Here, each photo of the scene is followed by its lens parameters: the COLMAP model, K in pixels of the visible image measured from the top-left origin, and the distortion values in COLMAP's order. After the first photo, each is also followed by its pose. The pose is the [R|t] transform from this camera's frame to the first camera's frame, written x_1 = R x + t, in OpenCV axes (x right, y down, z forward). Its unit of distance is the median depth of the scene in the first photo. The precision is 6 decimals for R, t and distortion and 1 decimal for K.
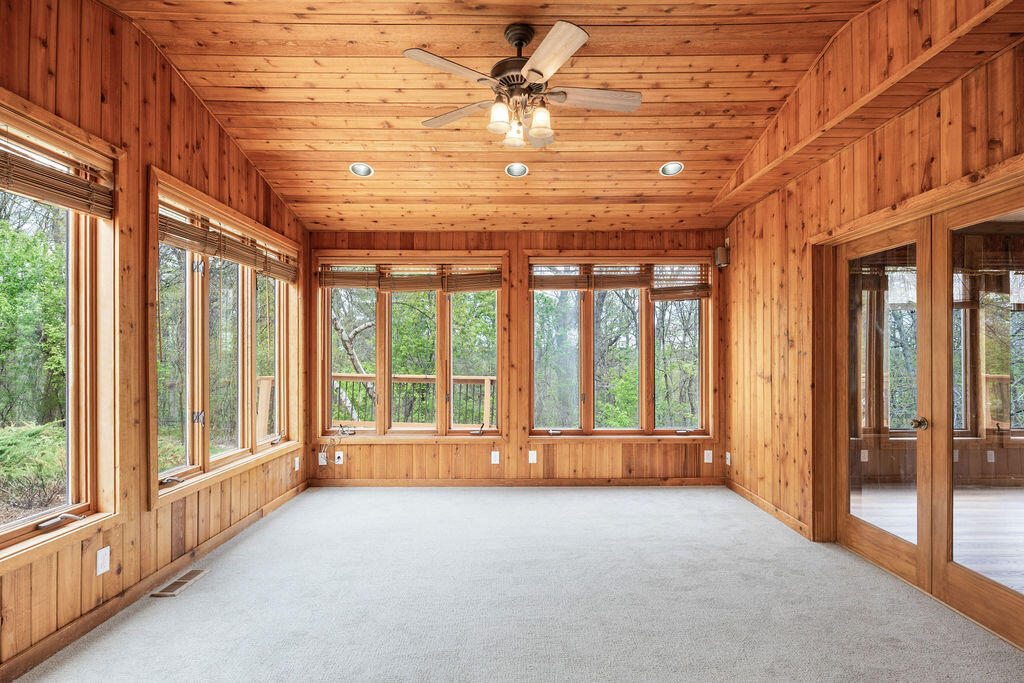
lens RADIAL K [[525.6, 0, 512.1], [0, 525.6, 349.9], [0, 0, 1]] dist [0.001757, 0.000011]
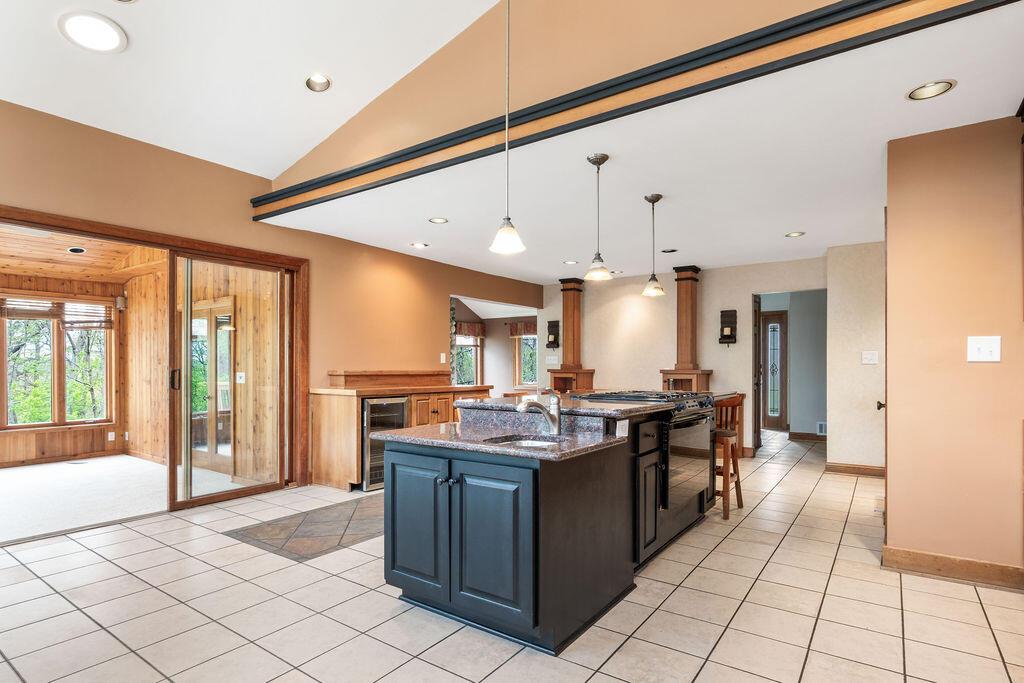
lens RADIAL K [[526.5, 0, 535.0], [0, 526.5, 368.0], [0, 0, 1]] dist [-0.018042, -0.002761]
pose [[0.554240, -0.005559, 0.832338, -0.184437], [-0.006251, 0.999922, 0.010840, -0.013768], [-0.832334, -0.011211, 0.554162, -0.810807]]
